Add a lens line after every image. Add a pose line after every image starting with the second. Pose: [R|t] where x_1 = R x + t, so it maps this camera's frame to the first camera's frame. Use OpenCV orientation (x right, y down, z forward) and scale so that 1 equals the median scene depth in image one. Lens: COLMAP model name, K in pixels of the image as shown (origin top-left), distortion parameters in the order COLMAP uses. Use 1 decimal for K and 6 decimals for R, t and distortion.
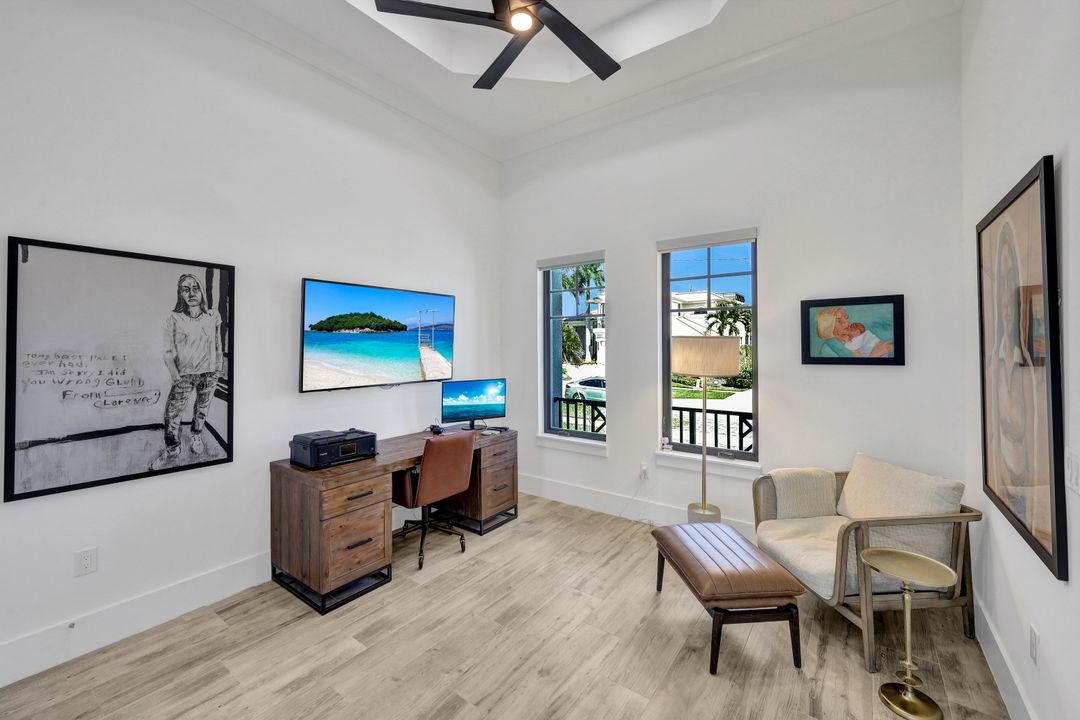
lens RADIAL K [[438.8, 0, 535.7], [0, 438.8, 344.4], [0, 0, 1]] dist [0.000717, -0.000033]
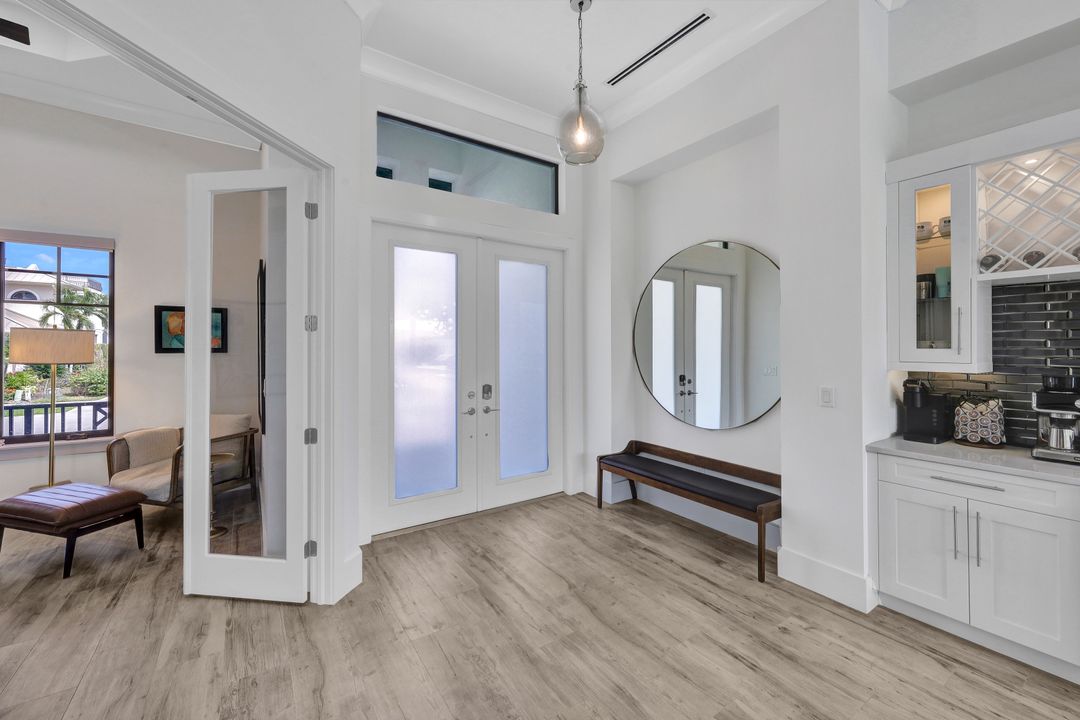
lens RADIAL K [[438.8, 0, 535.7], [0, 438.8, 344.4], [0, 0, 1]] dist [0.000717, -0.000033]
pose [[0.339675, 0.010730, 0.940482, -0.284524], [-0.011189, 0.999910, -0.007367, 0.017443], [-0.940476, -0.008021, 0.339765, -0.602375]]
